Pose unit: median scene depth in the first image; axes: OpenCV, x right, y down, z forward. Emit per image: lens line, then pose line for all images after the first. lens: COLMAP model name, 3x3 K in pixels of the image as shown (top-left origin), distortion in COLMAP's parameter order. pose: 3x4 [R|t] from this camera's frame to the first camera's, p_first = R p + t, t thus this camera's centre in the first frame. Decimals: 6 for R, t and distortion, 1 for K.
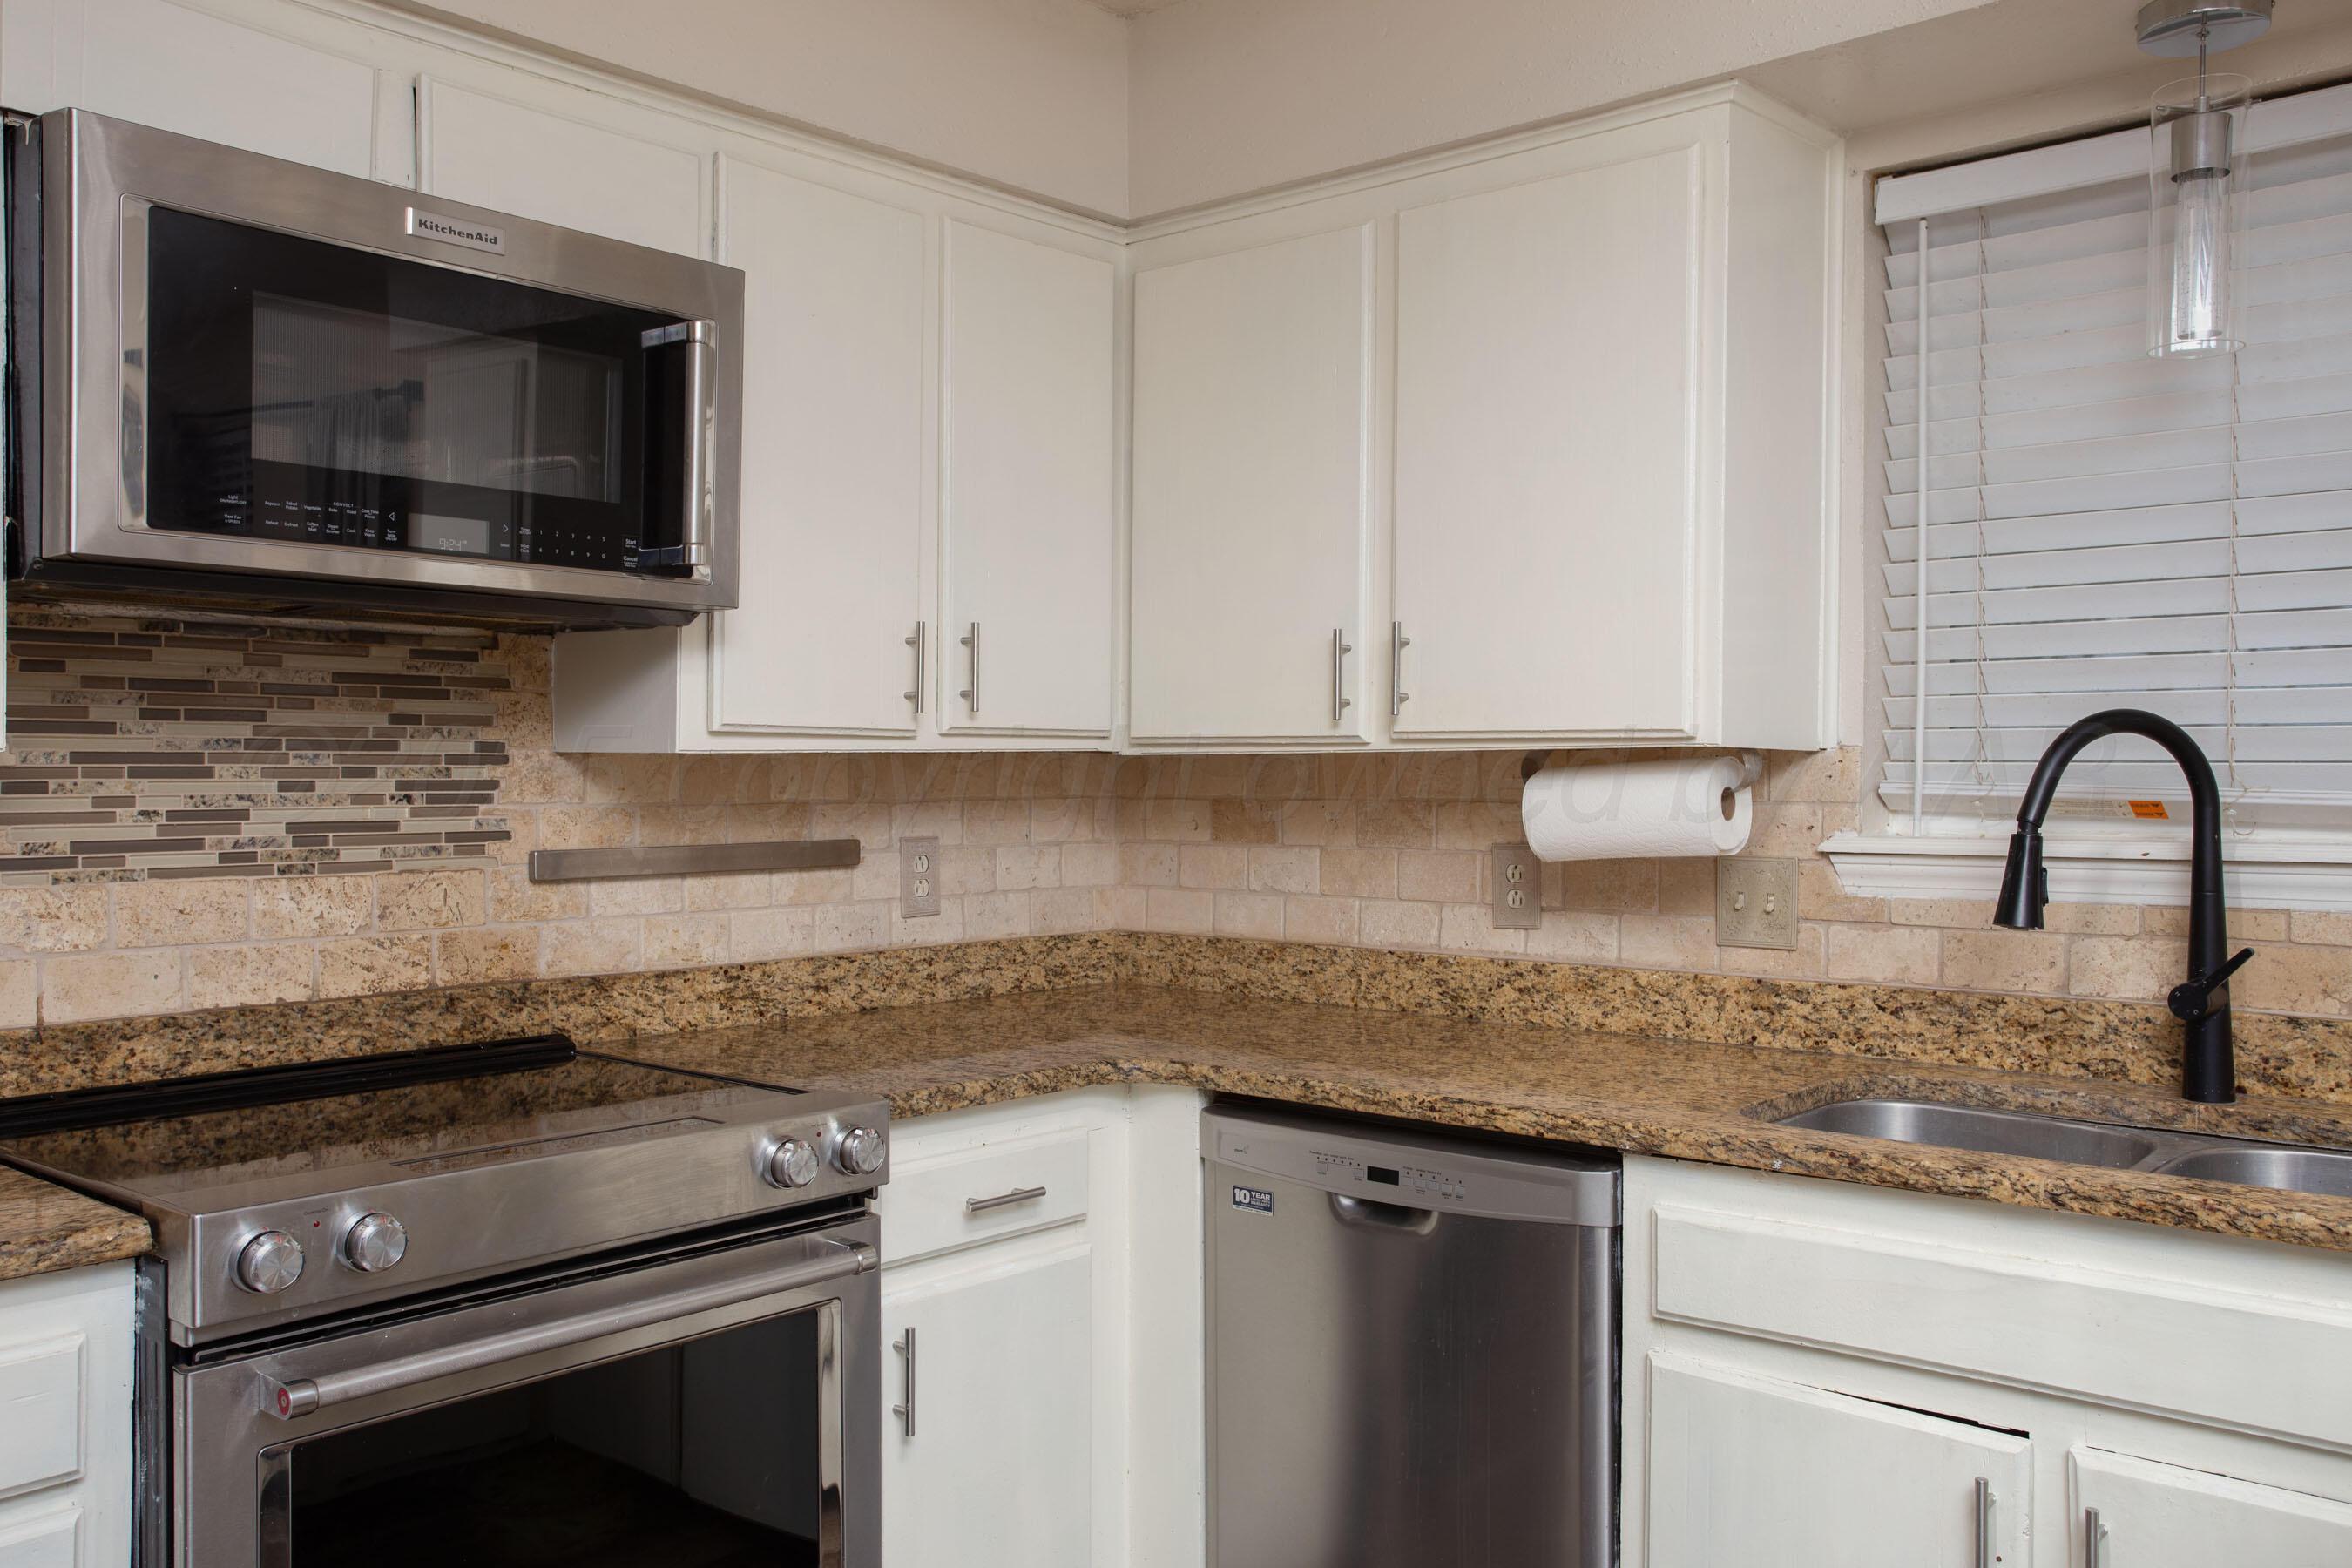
lens RADIAL K [[1966.8, 0, 1176.0], [0, 1966.8, 784.0], [0, 0, 1]] dist [0.041492, 0.001409]
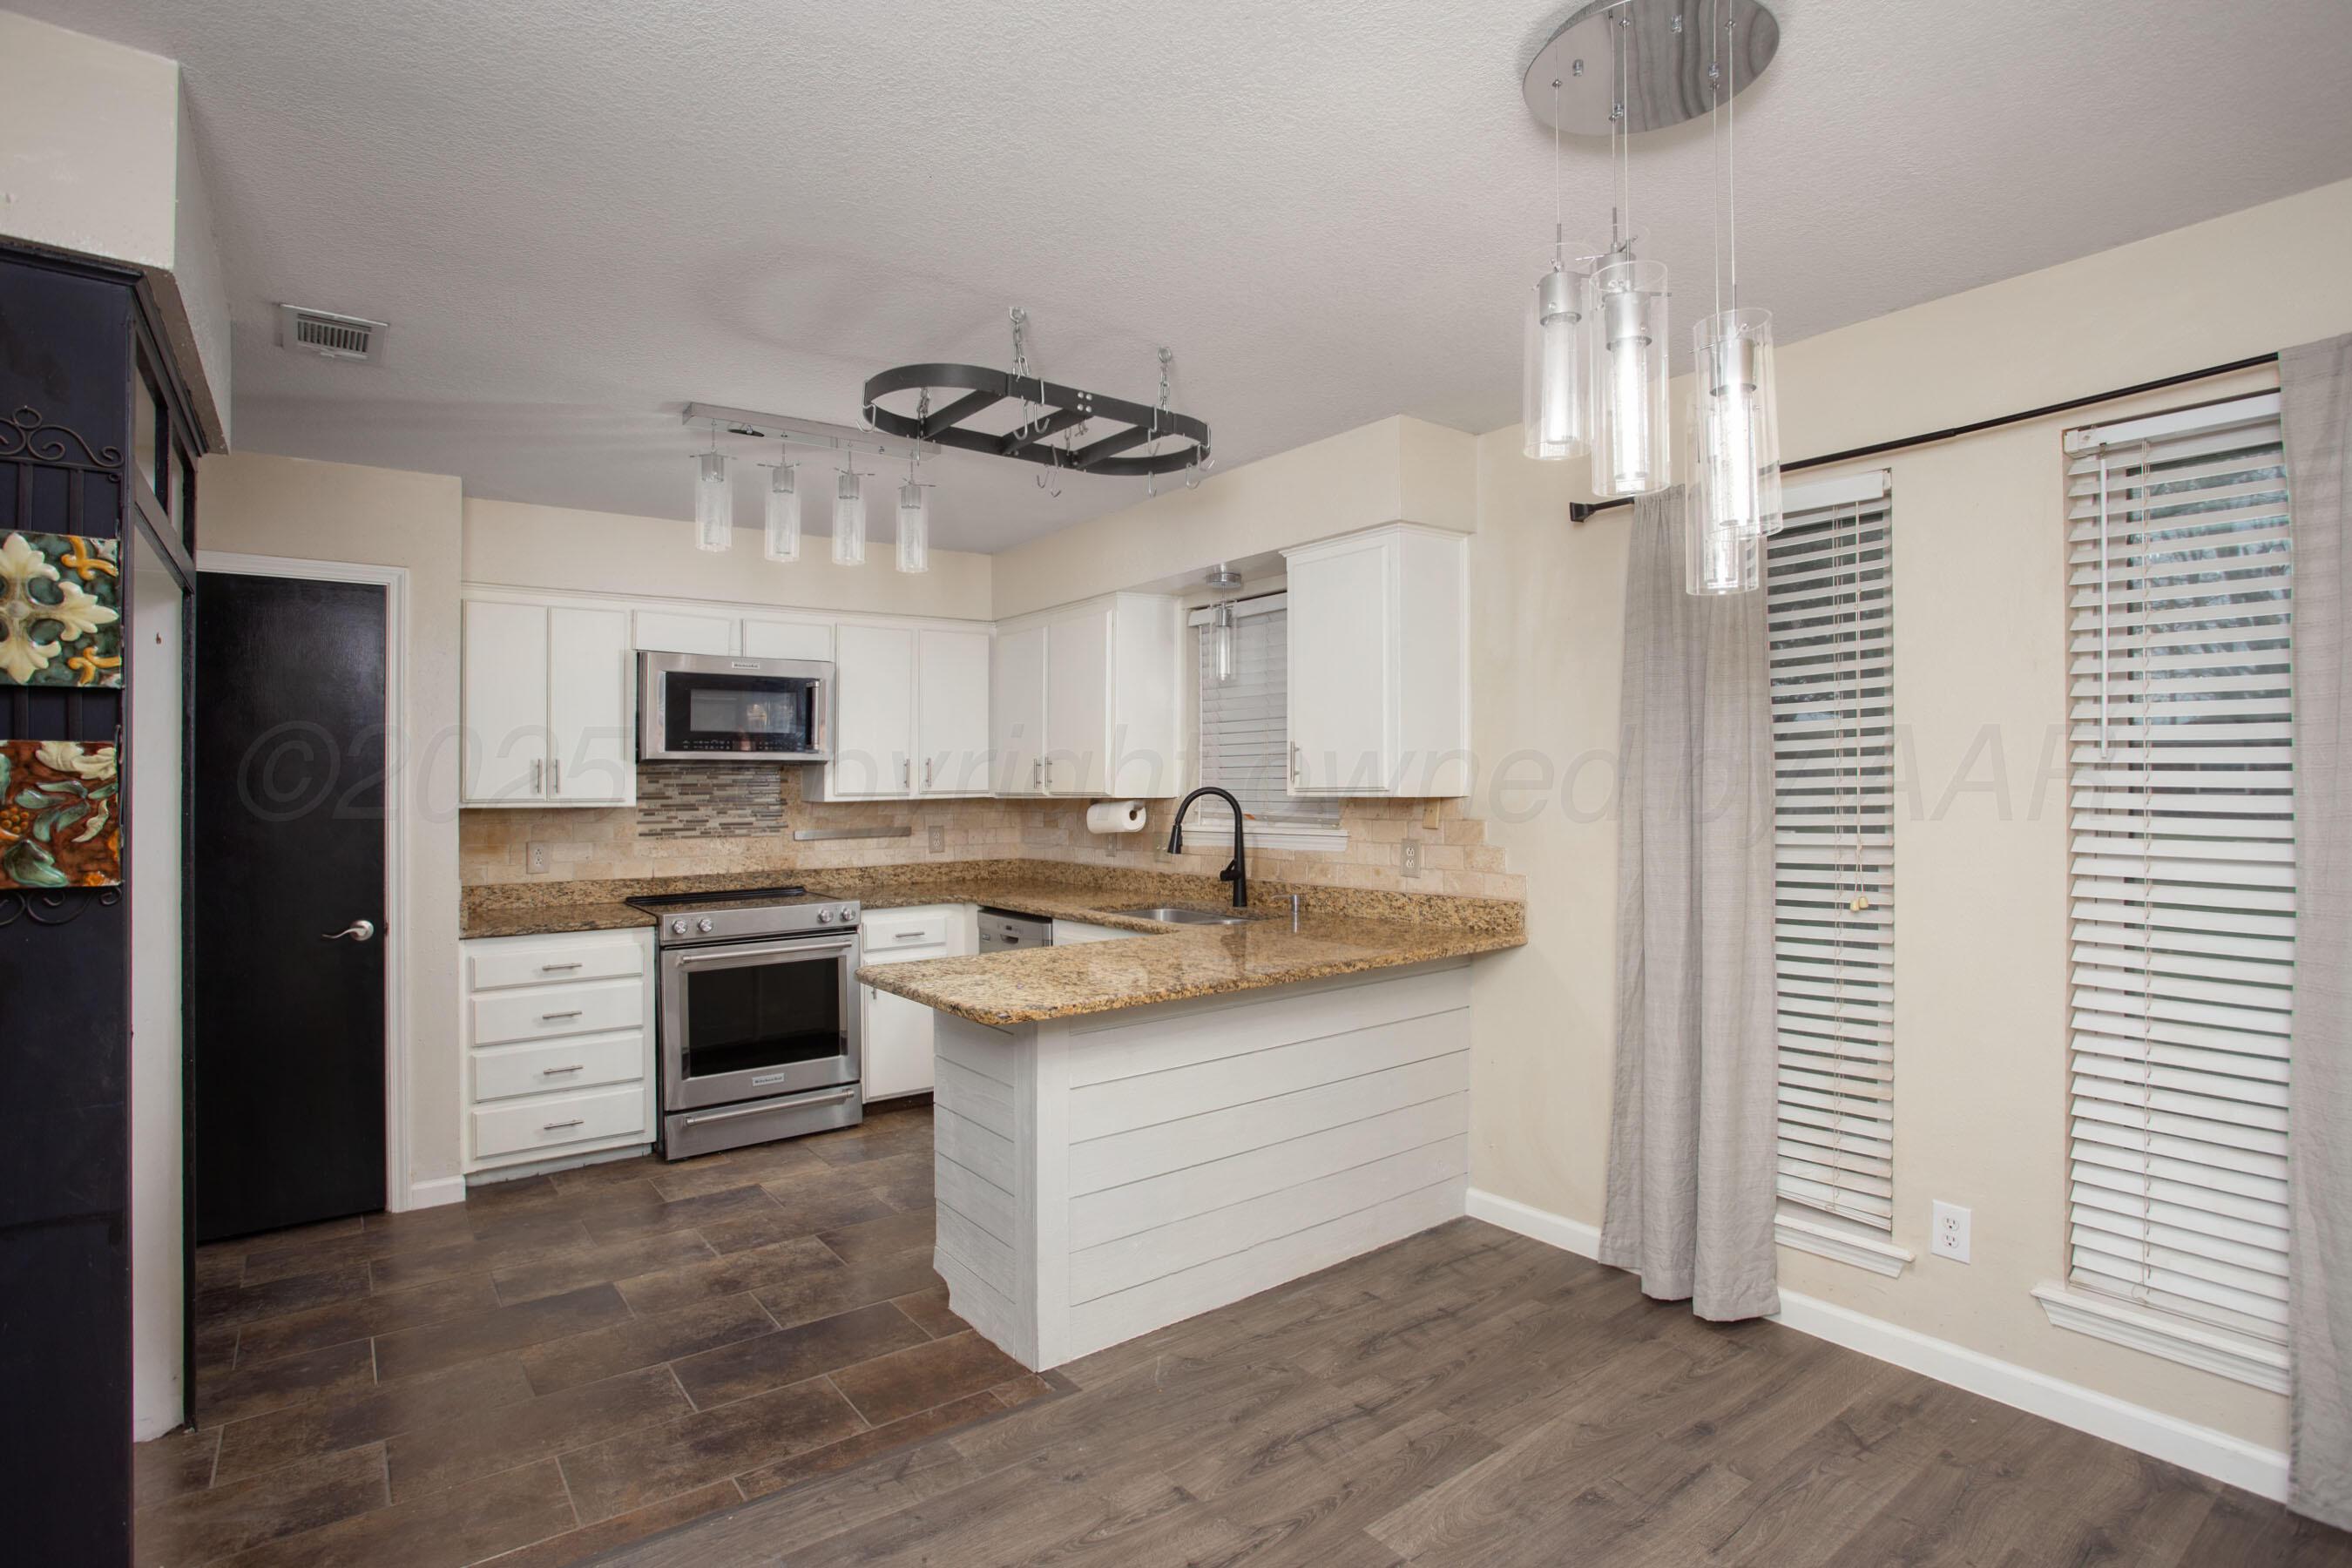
lens RADIAL K [[1167.5, 0, 1169.6], [0, 1167.5, 787.5], [0, 0, 1]] dist [-0.035553, 0.008300]
pose [[0.977633, -0.009978, -0.210080, 0.738286], [0.009657, 0.999950, -0.002554, -0.029300], [0.210095, 0.000468, 0.977681, -0.817577]]
